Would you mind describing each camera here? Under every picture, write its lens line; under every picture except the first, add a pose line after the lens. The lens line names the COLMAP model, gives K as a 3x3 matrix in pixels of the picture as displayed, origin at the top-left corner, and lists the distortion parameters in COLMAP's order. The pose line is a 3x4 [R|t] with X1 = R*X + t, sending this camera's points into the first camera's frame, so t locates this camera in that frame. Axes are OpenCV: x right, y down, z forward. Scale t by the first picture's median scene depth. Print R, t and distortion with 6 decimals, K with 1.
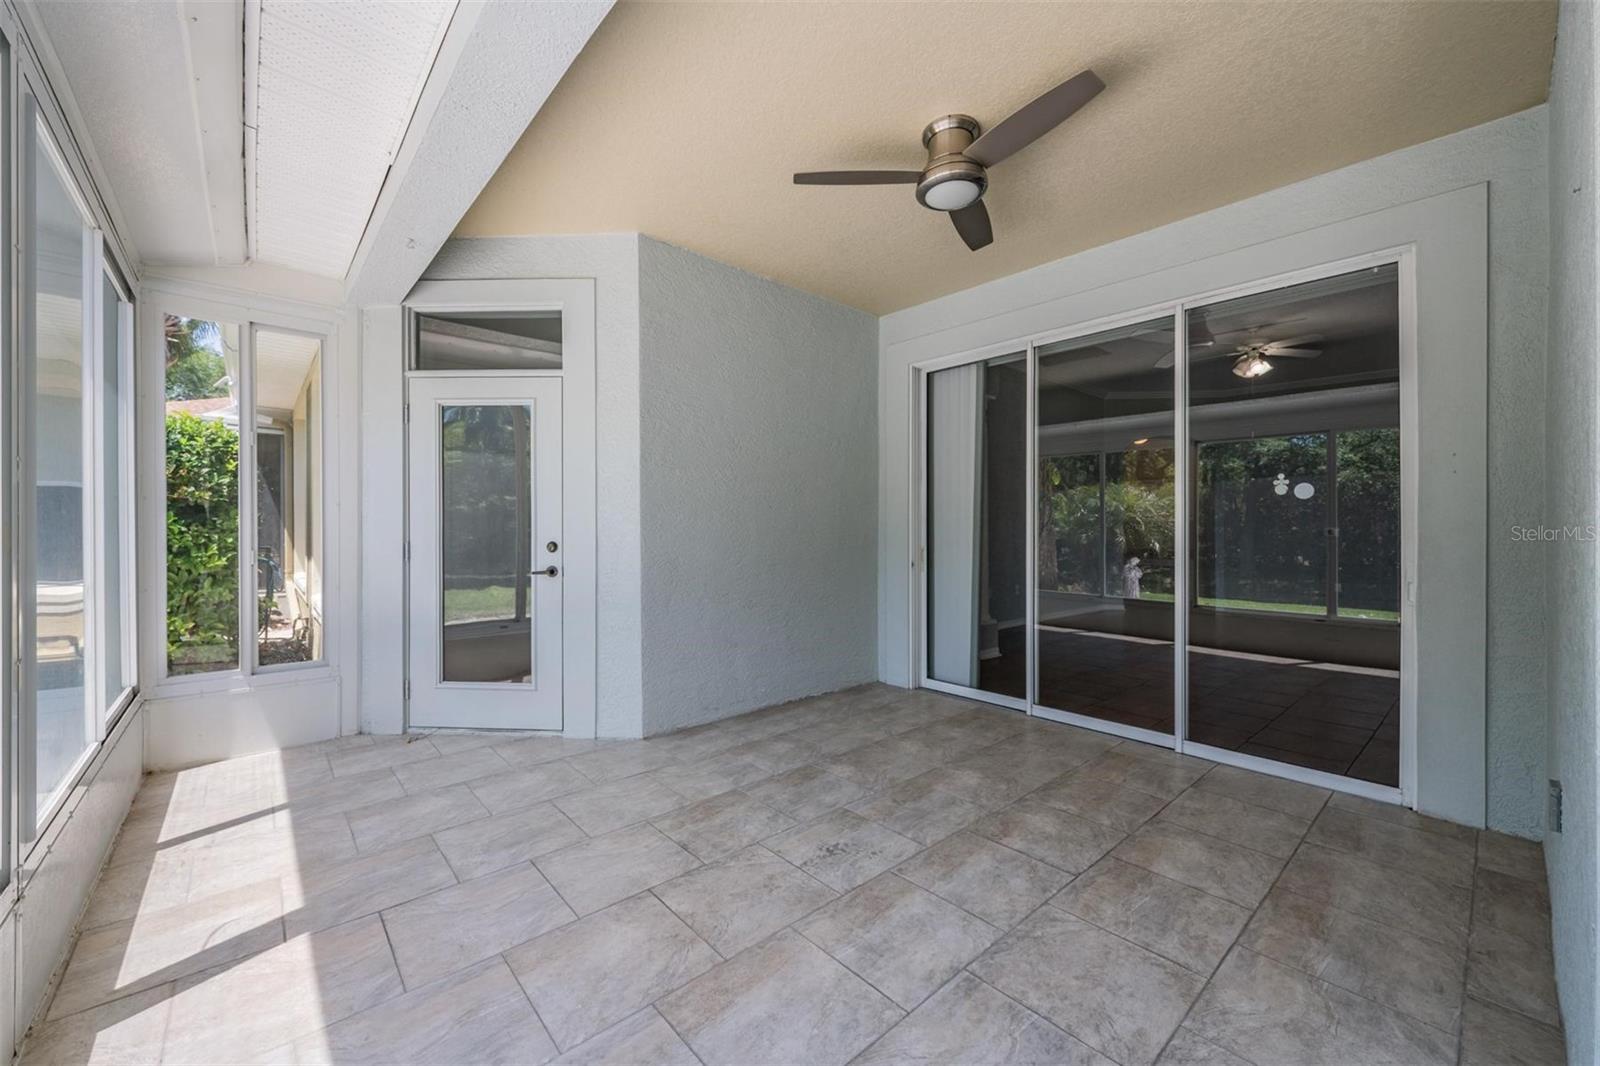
lens RADIAL K [[626.6, 0, 802.5], [0, 626.6, 528.5], [0, 0, 1]] dist [-0.000976, -0.000794]
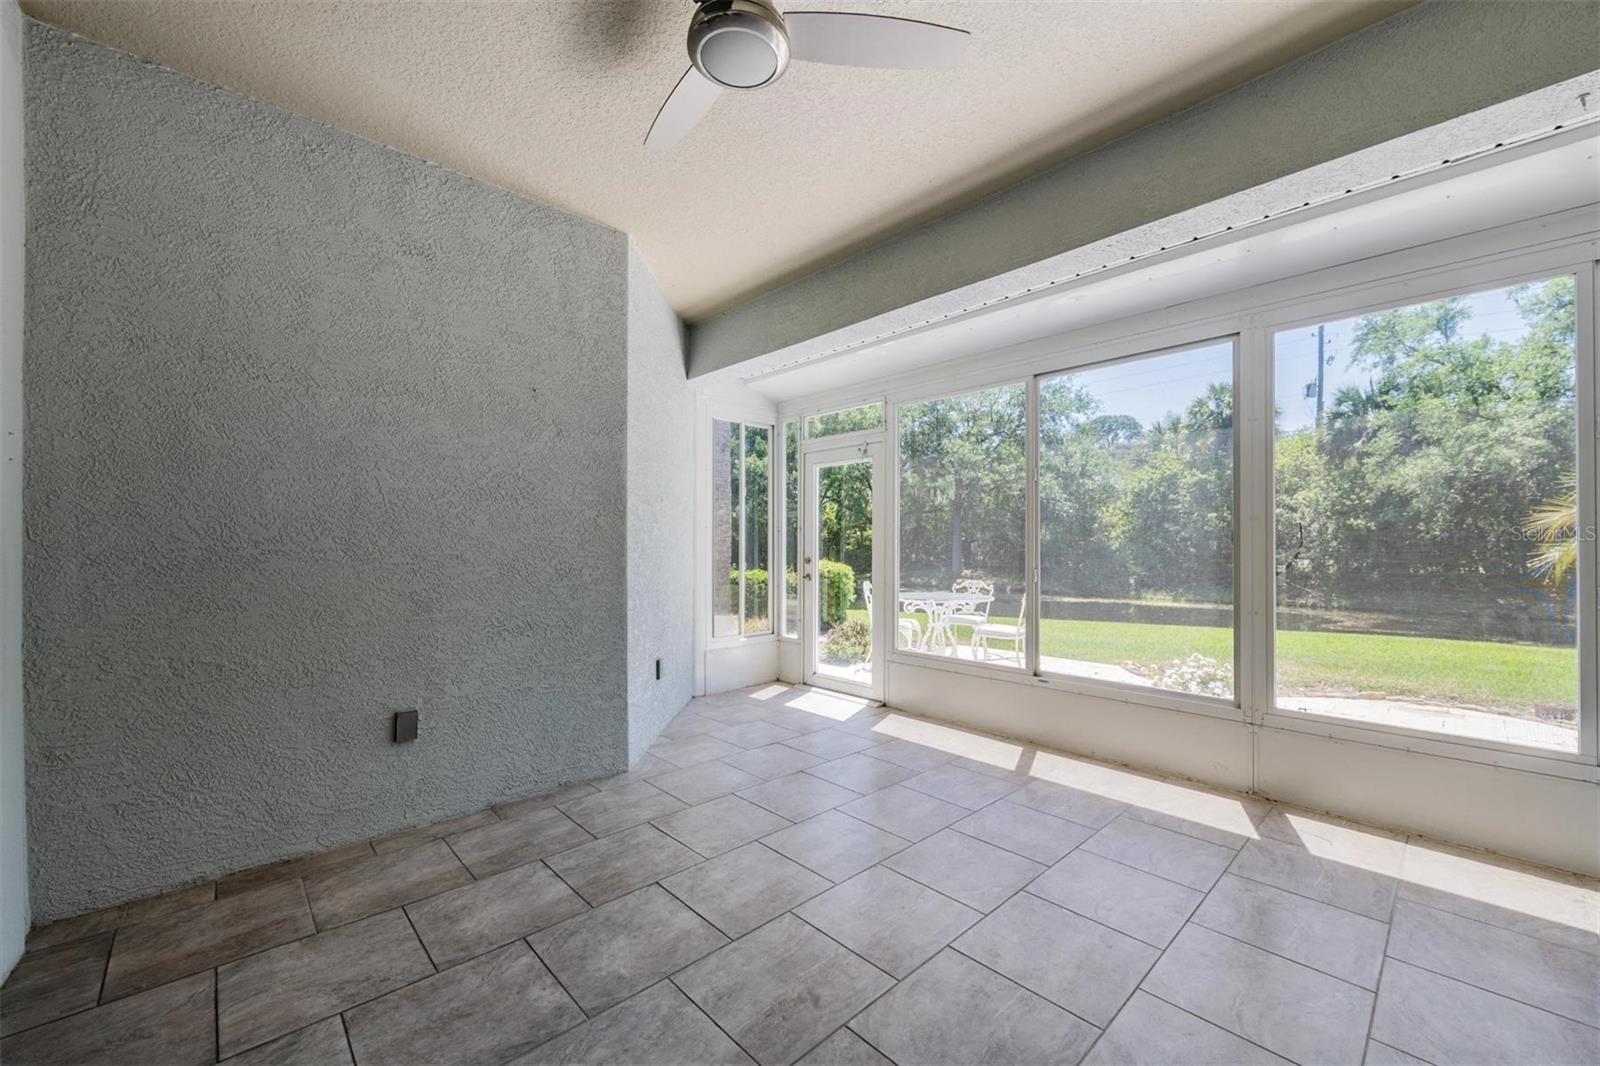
lens RADIAL K [[619.8, 0, 816.1], [0, 619.8, 547.7], [0, 0, 1]] dist [0.000661, -0.000153]
pose [[-0.998870, -0.008191, -0.046811, 0.200626], [-0.008410, 0.999955, 0.004478, -0.002723], [0.046772, 0.004866, -0.998894, 1.789051]]
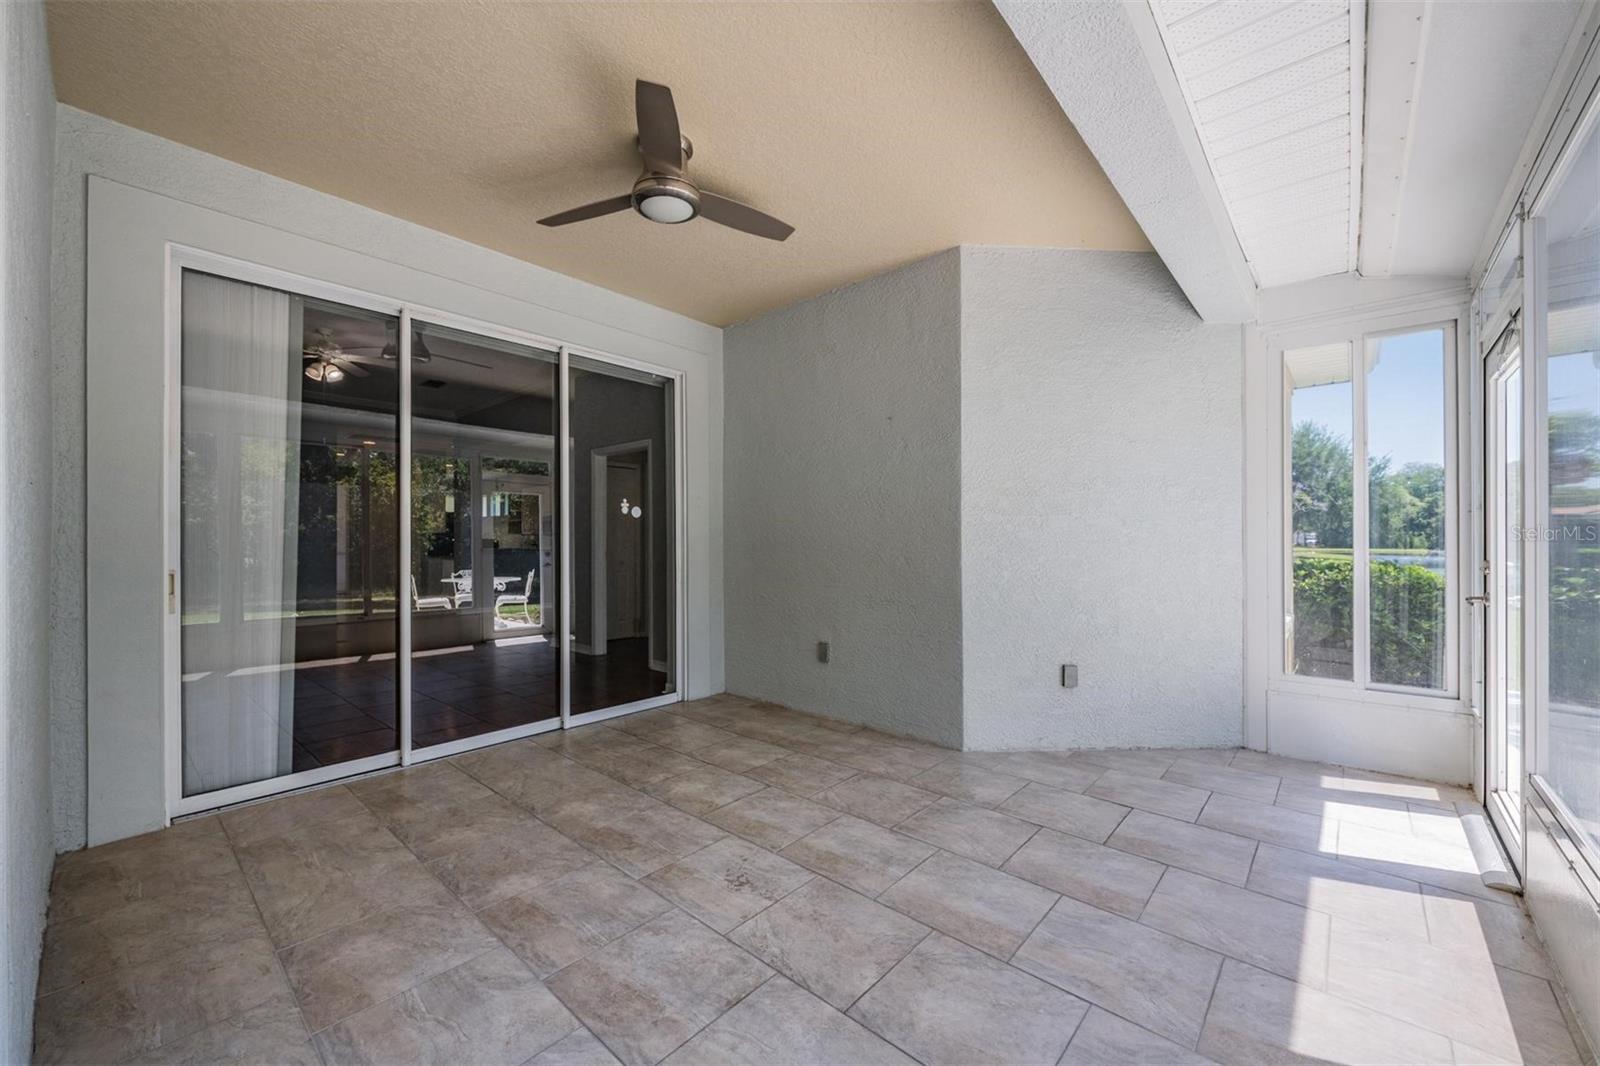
lens RADIAL K [[626.6, 0, 802.5], [0, 626.6, 528.5], [0, 0, 1]] dist [-0.000976, -0.000794]
pose [[-0.127666, 0.013706, 0.991722, -0.853893], [-0.001697, 0.999900, -0.014037, -0.001609], [-0.991816, -0.003475, -0.127630, 0.978672]]
